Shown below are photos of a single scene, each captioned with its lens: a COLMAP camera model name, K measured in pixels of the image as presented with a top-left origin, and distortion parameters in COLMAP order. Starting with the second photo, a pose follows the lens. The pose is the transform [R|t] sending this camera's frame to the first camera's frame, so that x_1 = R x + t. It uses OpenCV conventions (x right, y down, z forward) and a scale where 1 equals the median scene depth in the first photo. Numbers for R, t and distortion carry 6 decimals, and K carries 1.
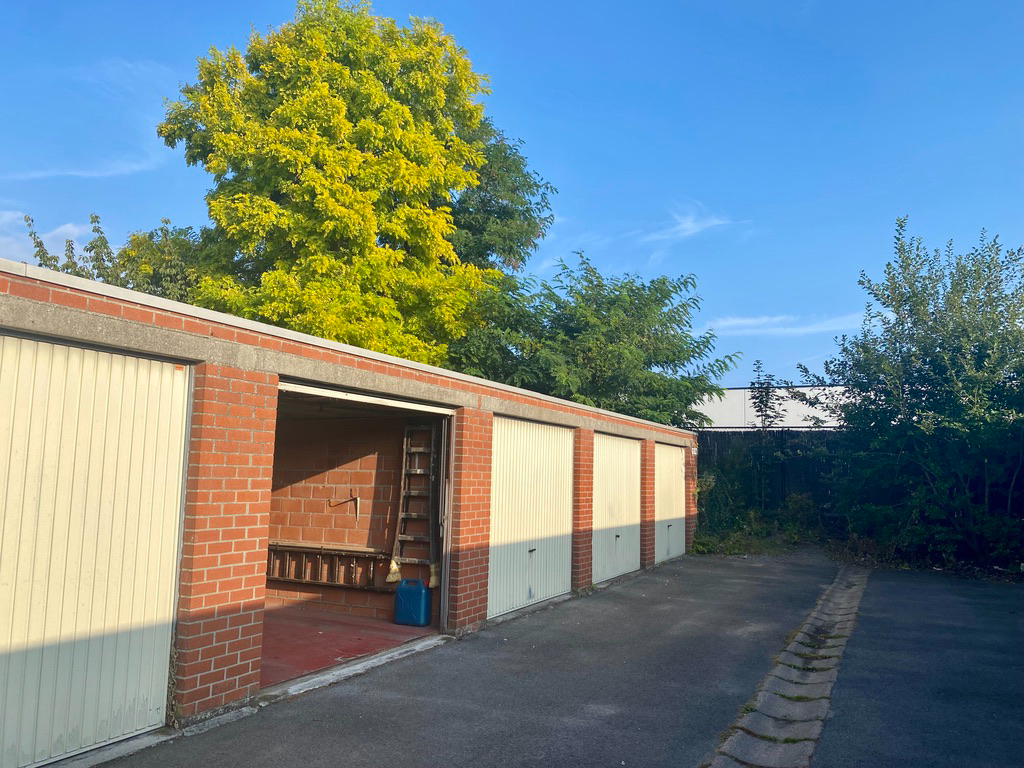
lens RADIAL K [[808.0, 0, 512.0], [0, 808.0, 384.0], [0, 0, 1]] dist [0.034233, -0.009164]
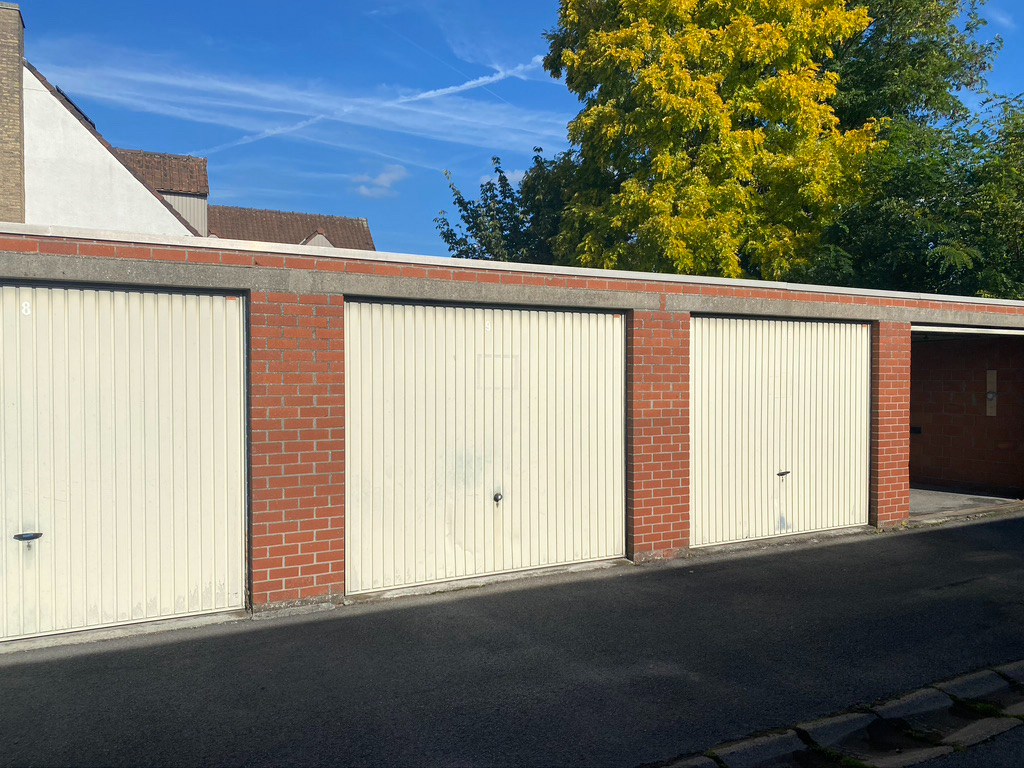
lens RADIAL K [[808.0, 0, 512.0], [0, 808.0, 384.0], [0, 0, 1]] dist [0.034233, -0.009164]
pose [[0.798654, -0.021569, -0.601404, 0.337528], [0.088229, 0.992755, 0.081563, 0.024346], [0.595288, -0.118202, 0.794771, 0.202033]]
